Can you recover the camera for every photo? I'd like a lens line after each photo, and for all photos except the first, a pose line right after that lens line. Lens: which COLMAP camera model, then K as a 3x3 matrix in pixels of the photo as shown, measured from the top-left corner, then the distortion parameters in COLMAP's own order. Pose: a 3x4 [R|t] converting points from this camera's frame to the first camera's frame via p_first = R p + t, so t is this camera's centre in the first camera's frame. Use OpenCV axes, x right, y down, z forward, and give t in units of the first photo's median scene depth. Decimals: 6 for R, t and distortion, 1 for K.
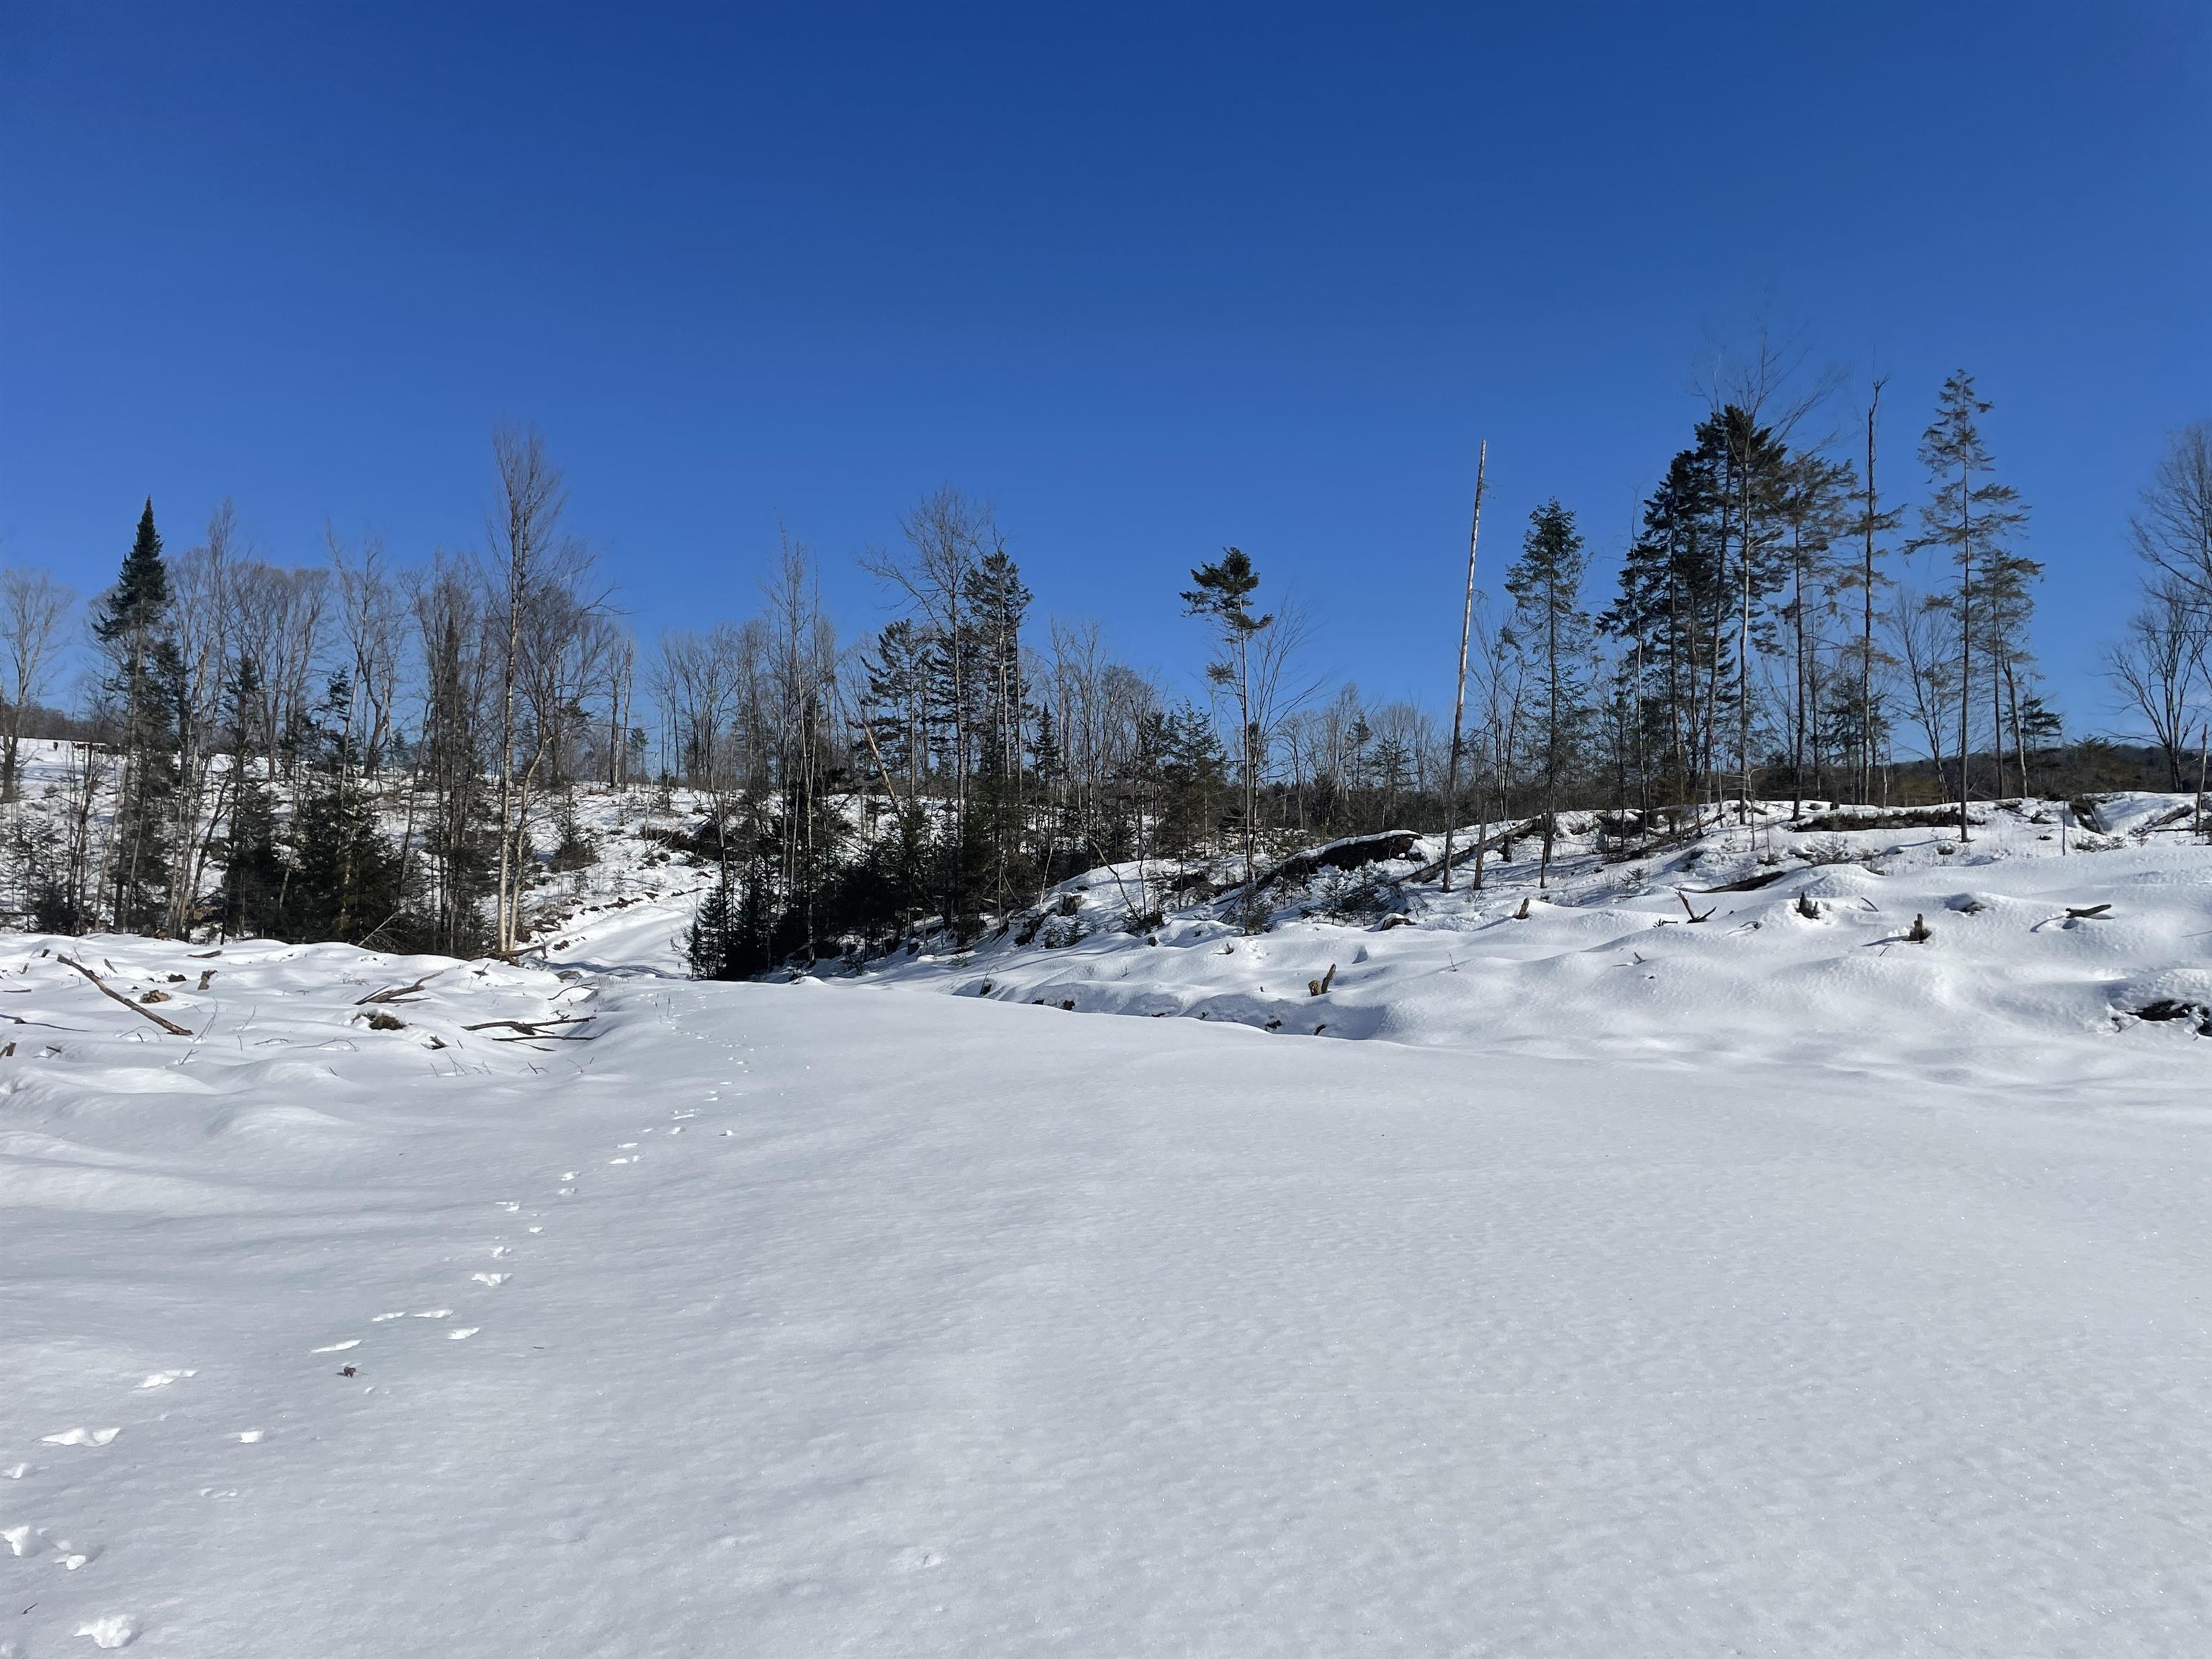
lens RADIAL K [[1651.5, 0, 1096.8], [0, 1651.5, 820.8], [0, 0, 1]] dist [0.073628, -0.086974]
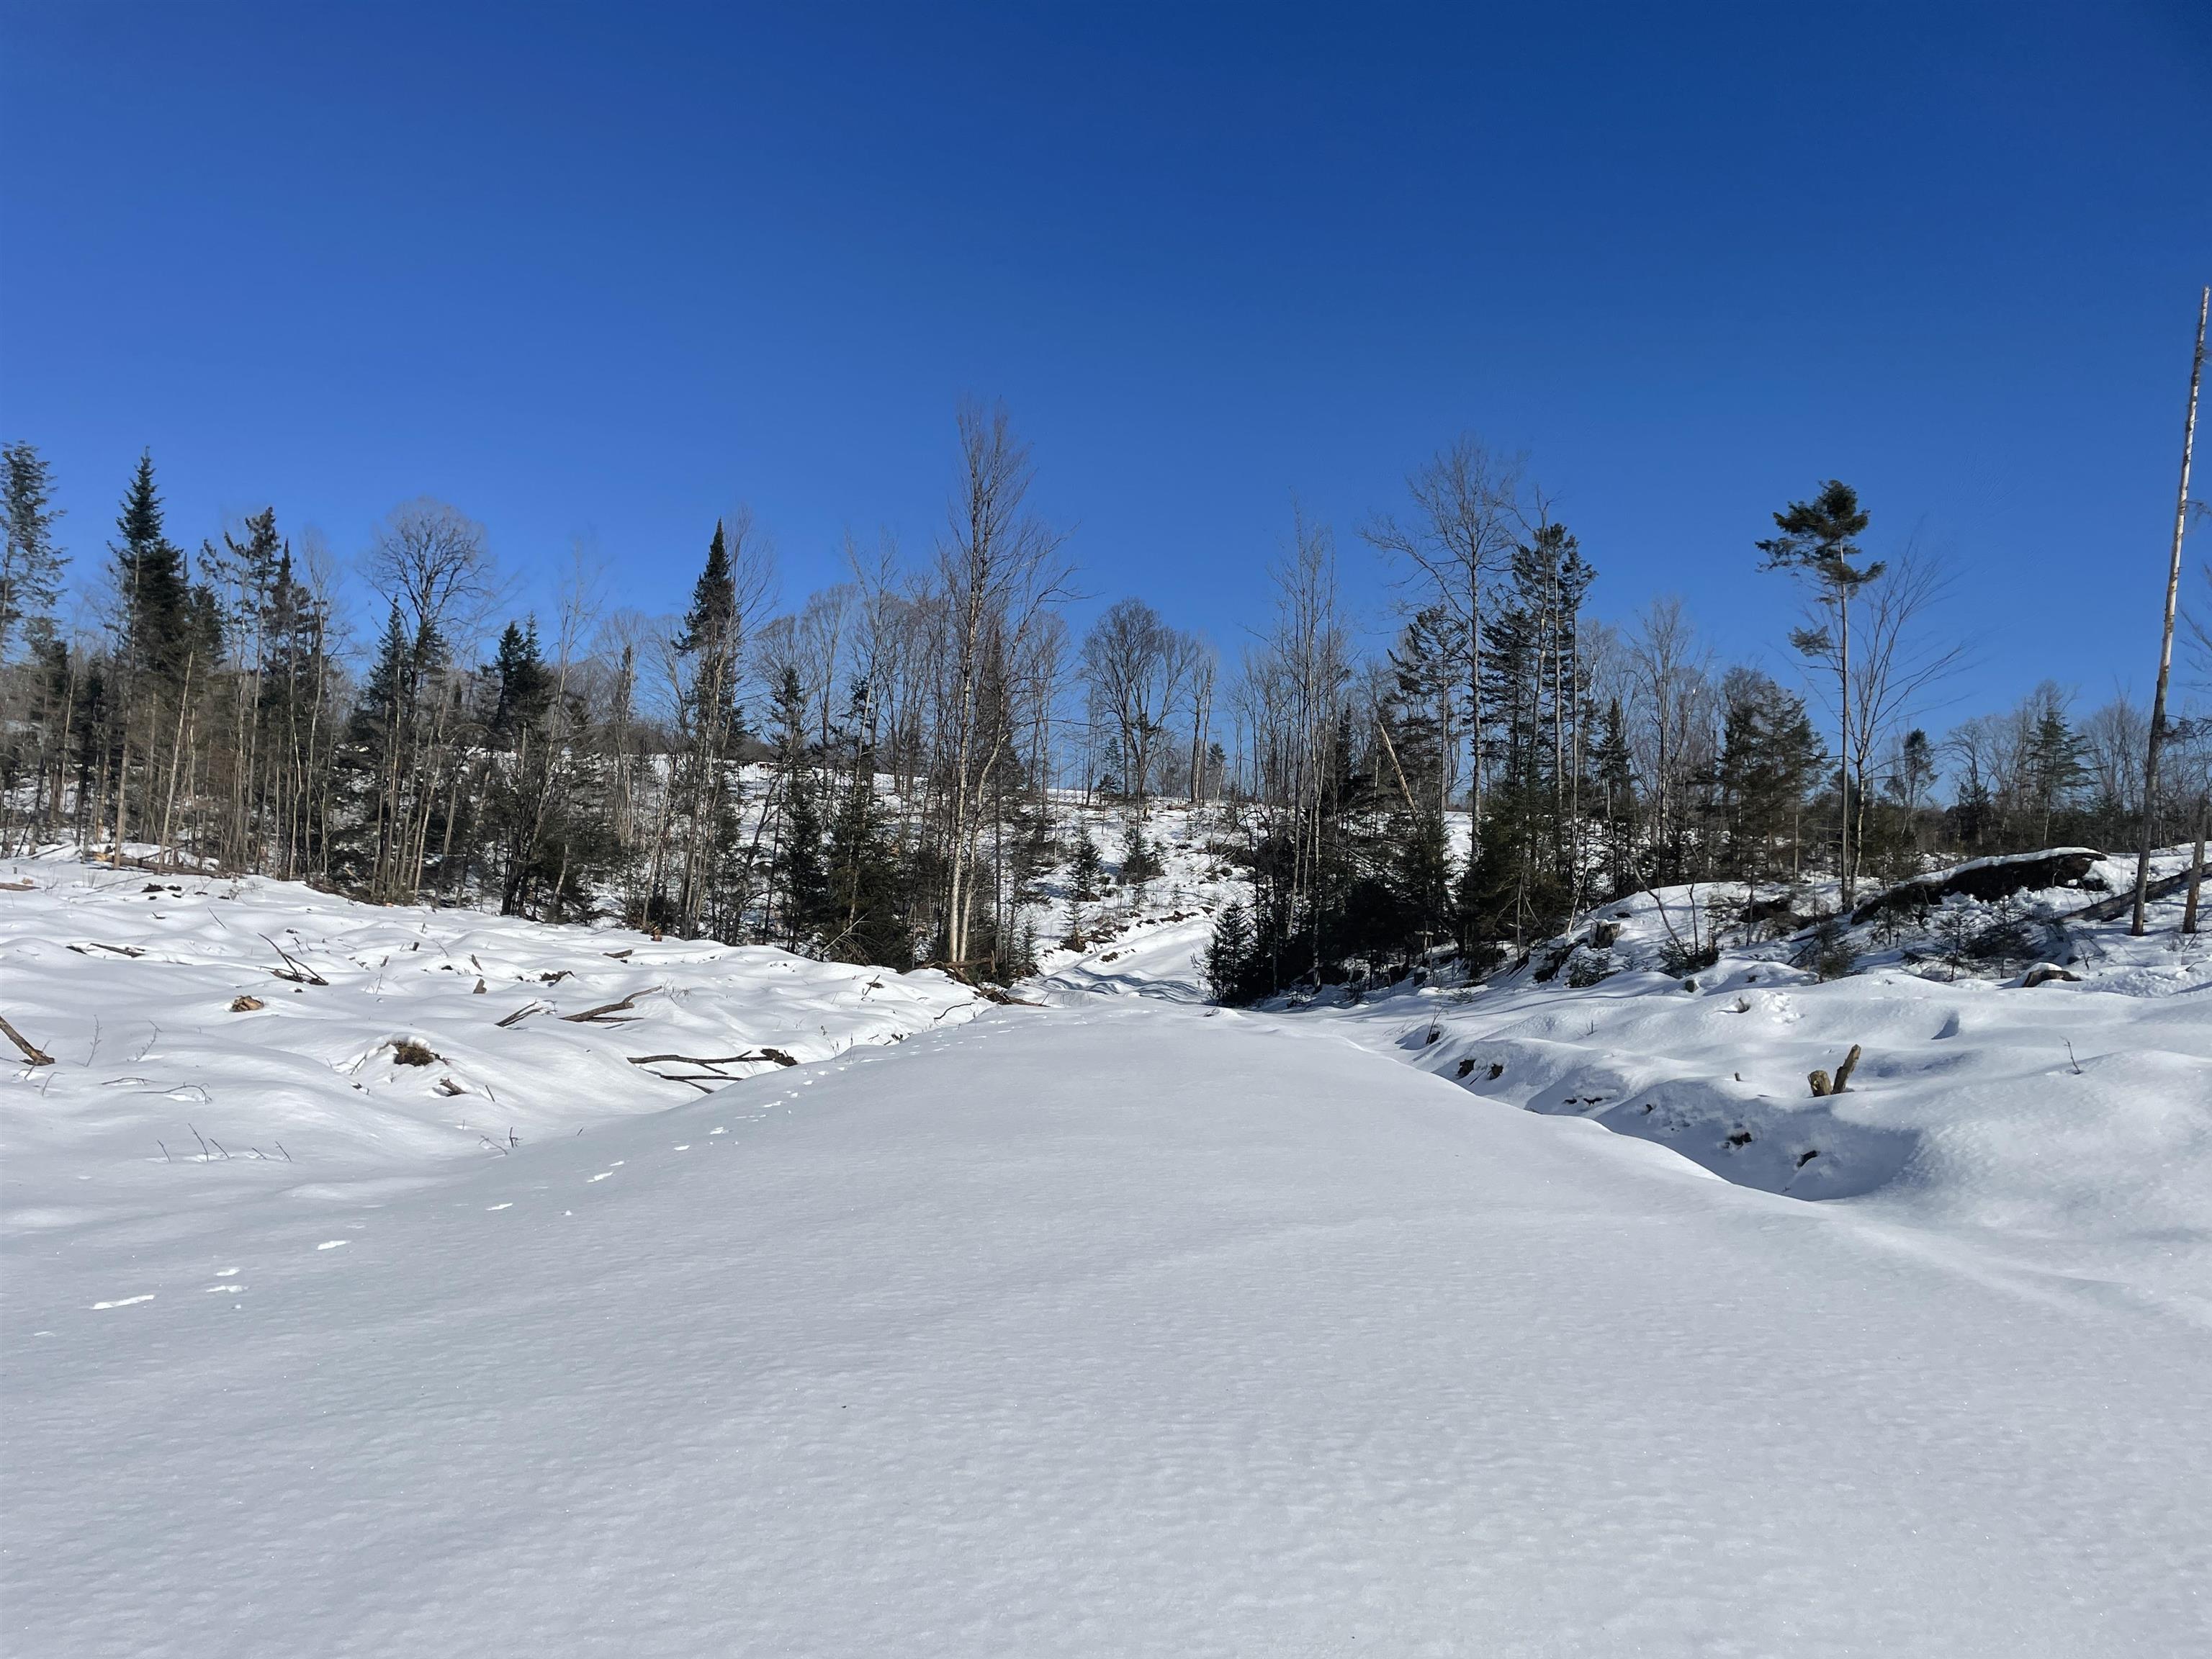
lens RADIAL K [[1651.5, 0, 1064.7], [0, 1651.5, 856.1], [0, 0, 1]] dist [0.073628, -0.086974]
pose [[0.927458, 0.017131, -0.373534, 0.041563], [-0.013757, 0.999837, 0.011697, 0.005701], [0.373674, -0.005709, 0.927543, 0.131830]]
